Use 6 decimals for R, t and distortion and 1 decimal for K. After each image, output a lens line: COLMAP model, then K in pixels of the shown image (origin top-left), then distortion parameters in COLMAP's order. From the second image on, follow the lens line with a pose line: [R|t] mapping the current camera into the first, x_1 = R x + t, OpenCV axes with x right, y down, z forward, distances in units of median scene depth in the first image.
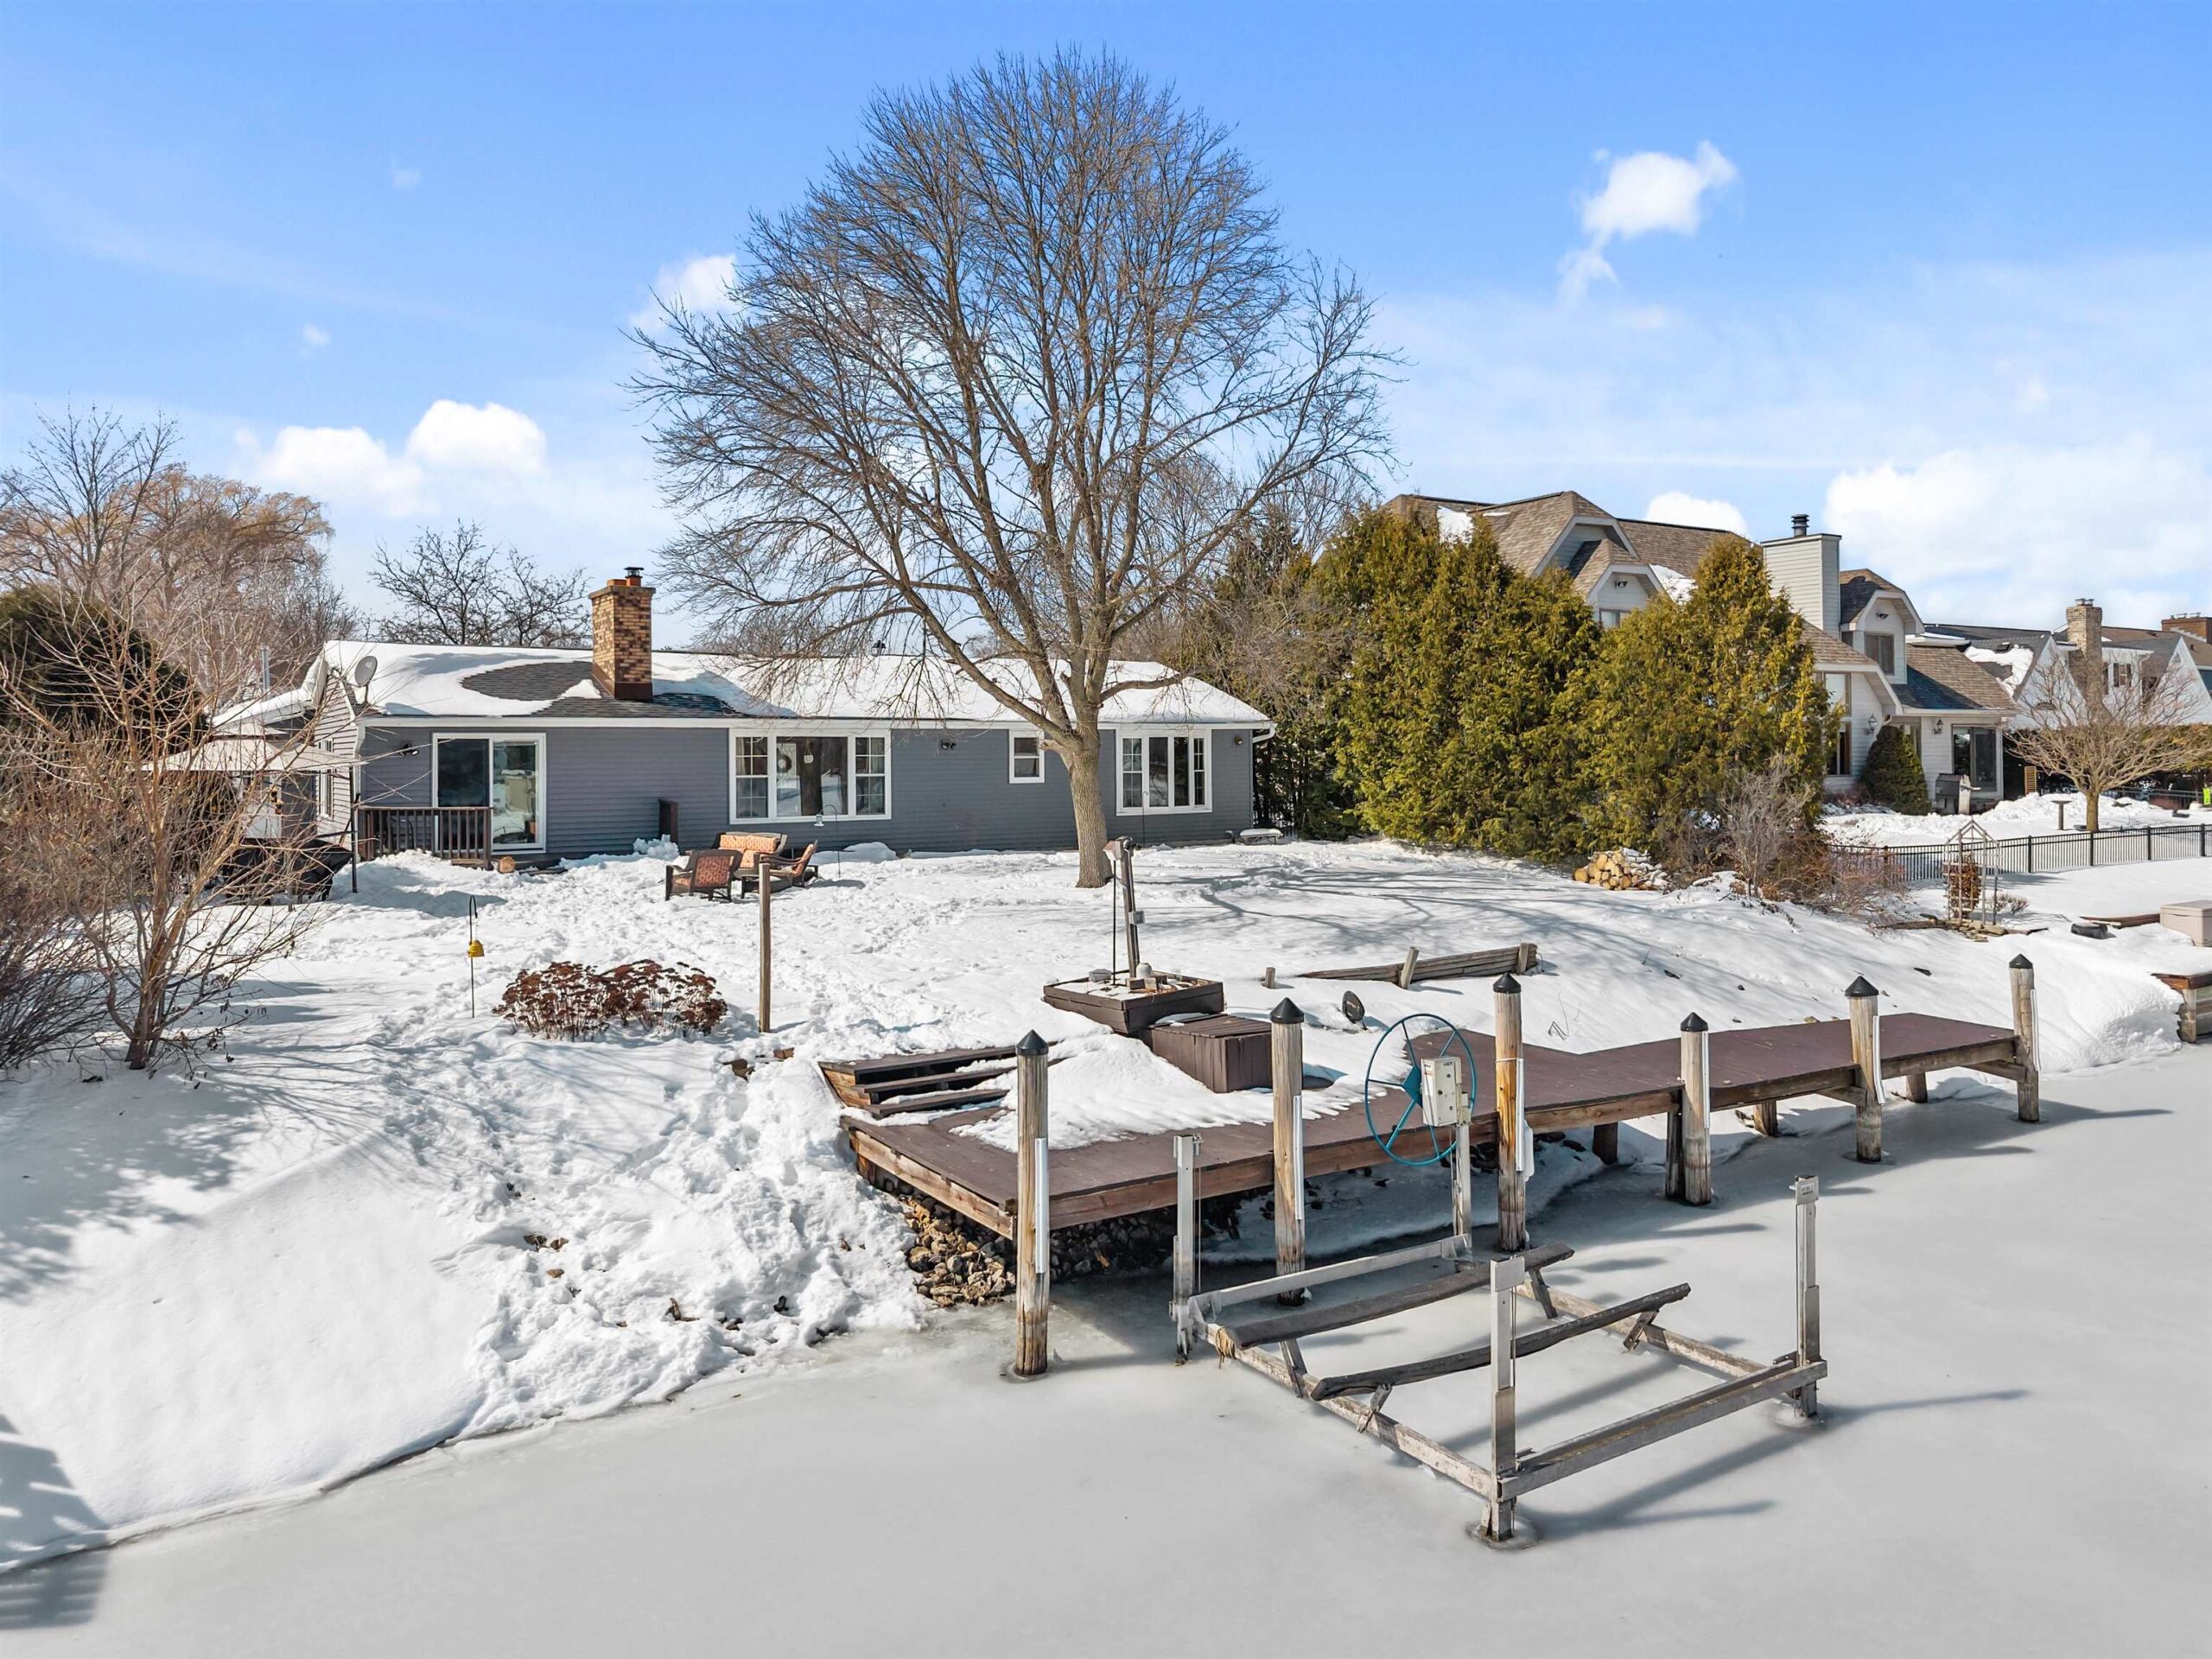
lens RADIAL K [[1532.5, 0, 1105.4], [0, 1532.5, 710.6], [0, 0, 1]] dist [0.006670, -0.002706]
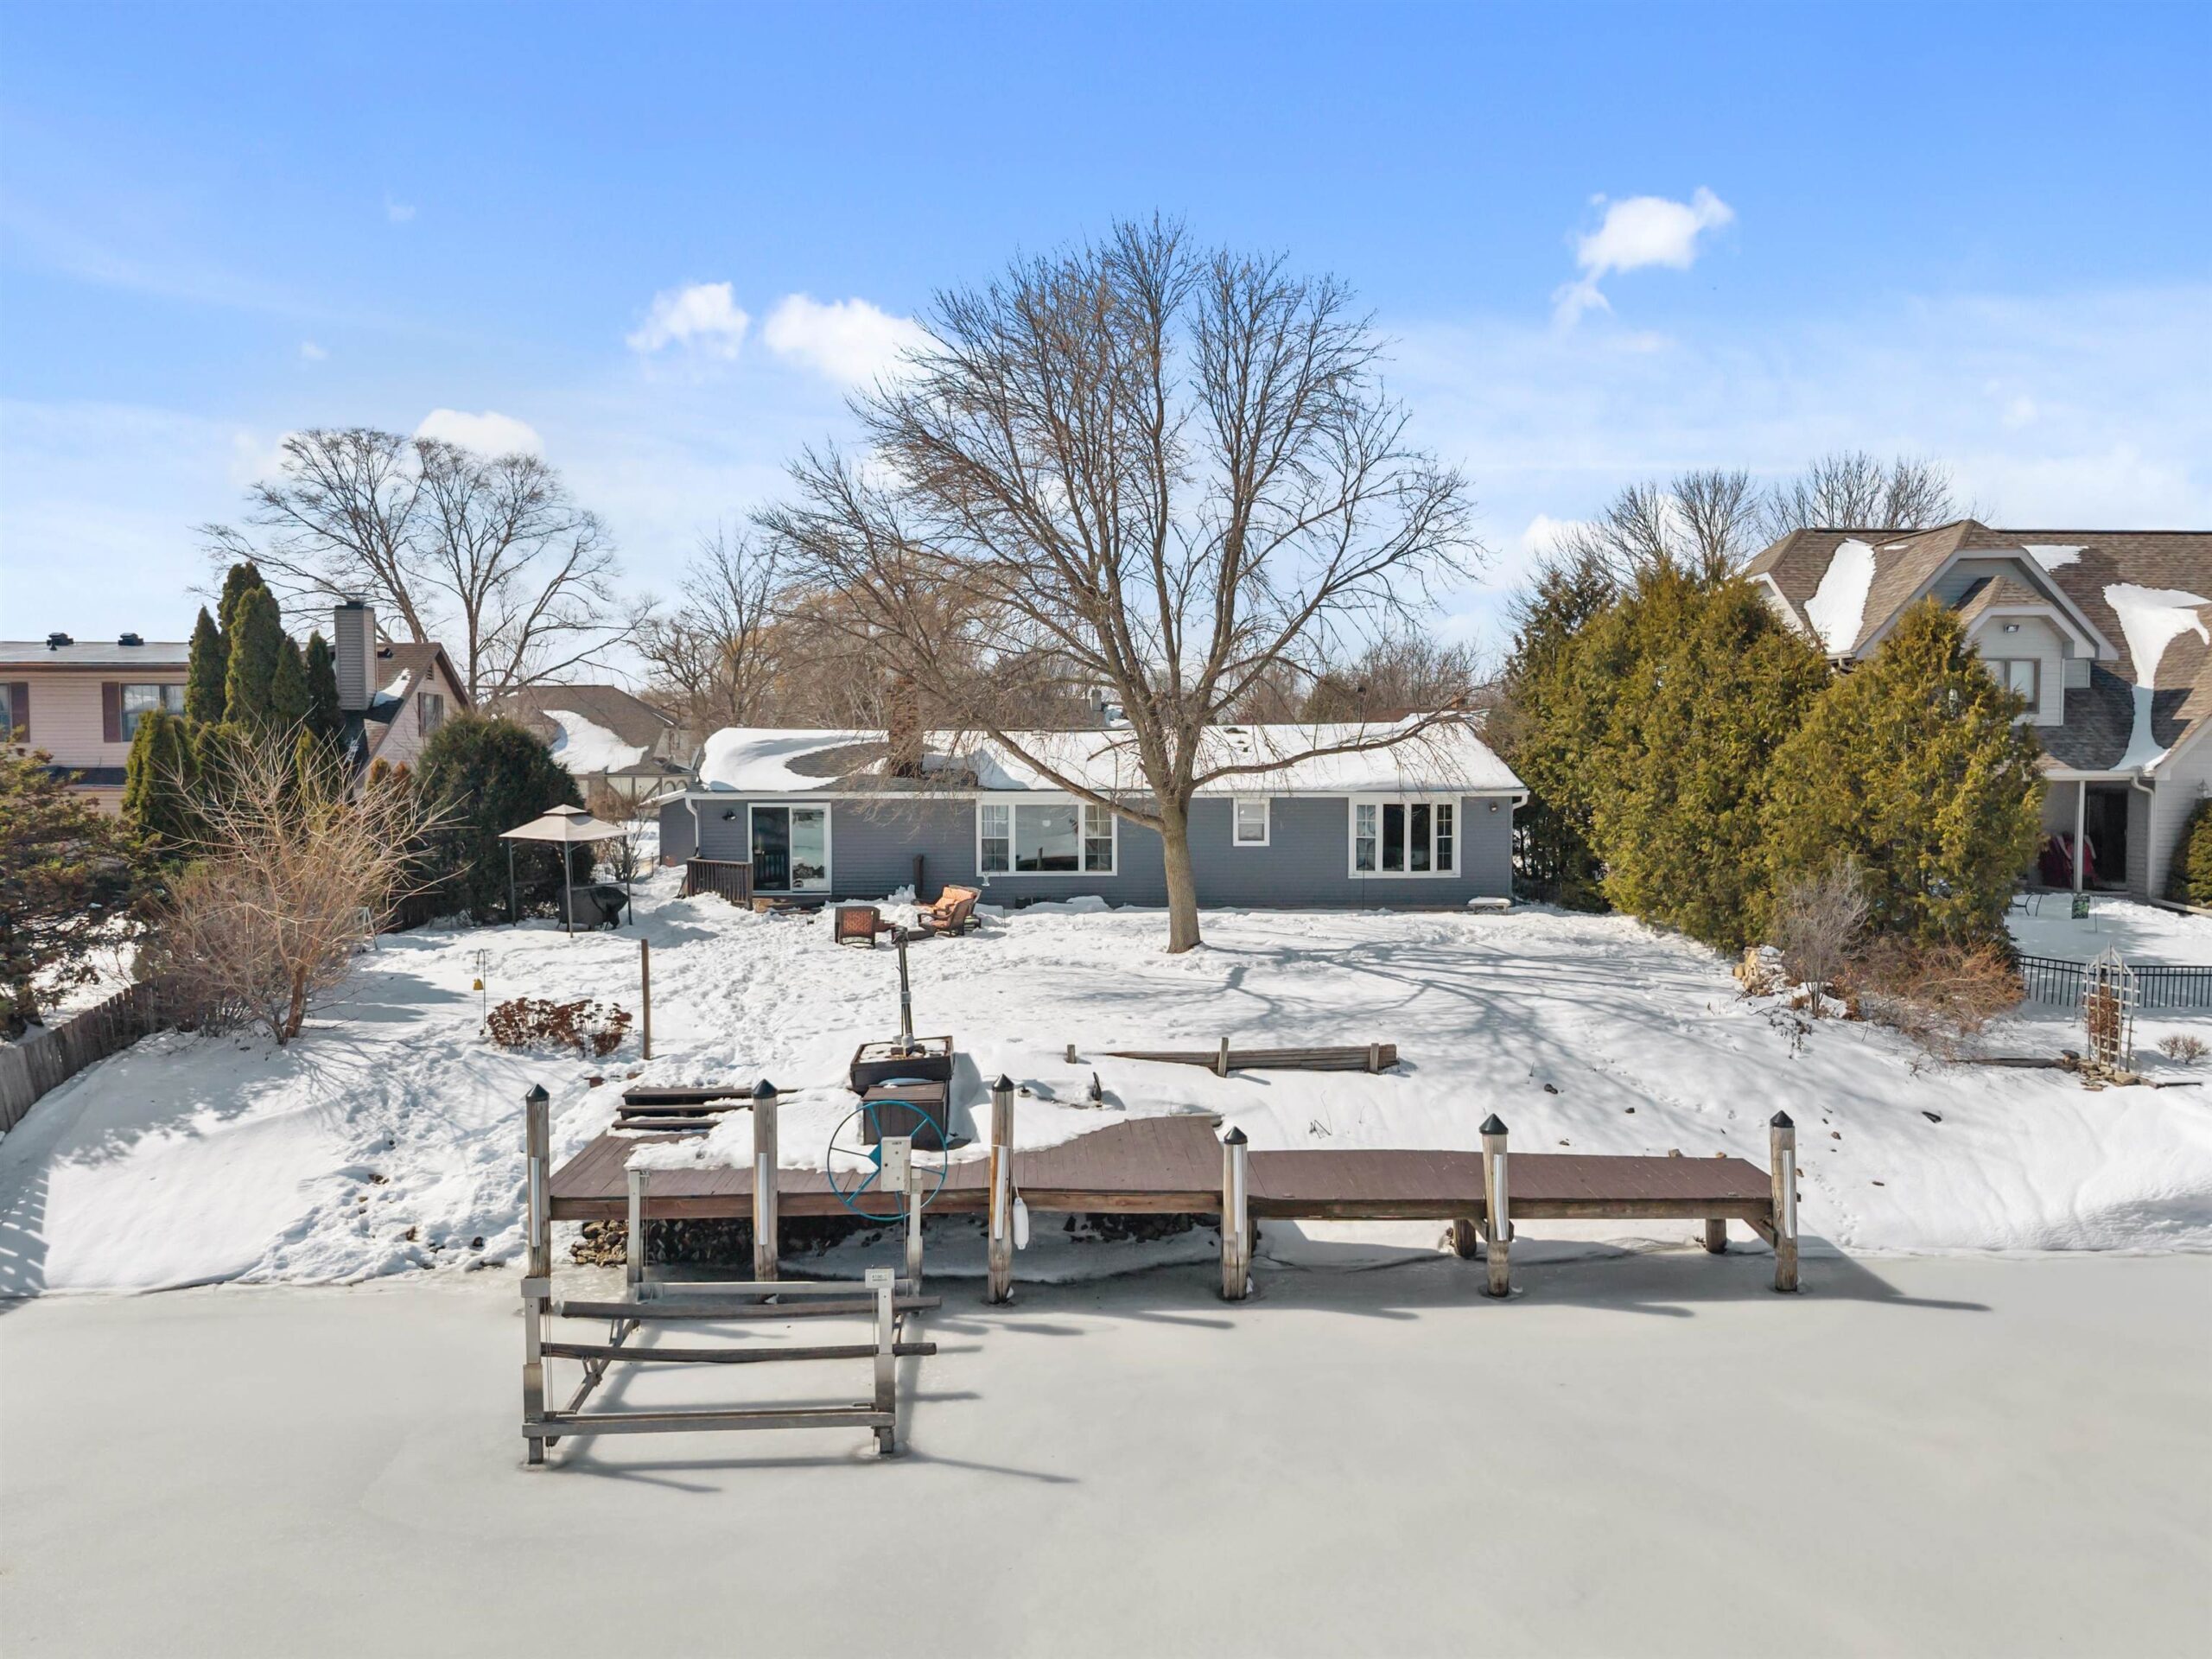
lens RADIAL K [[1511.0, 0, 1106.0], [0, 1511.0, 829.5], [0, 0, 1]] dist [-0.004617, 0.008231]
pose [[0.873207, 0.029962, -0.486427, 0.577593], [0.007603, 0.997149, 0.075070, -0.070015], [0.487289, -0.069250, 0.870490, 0.018052]]
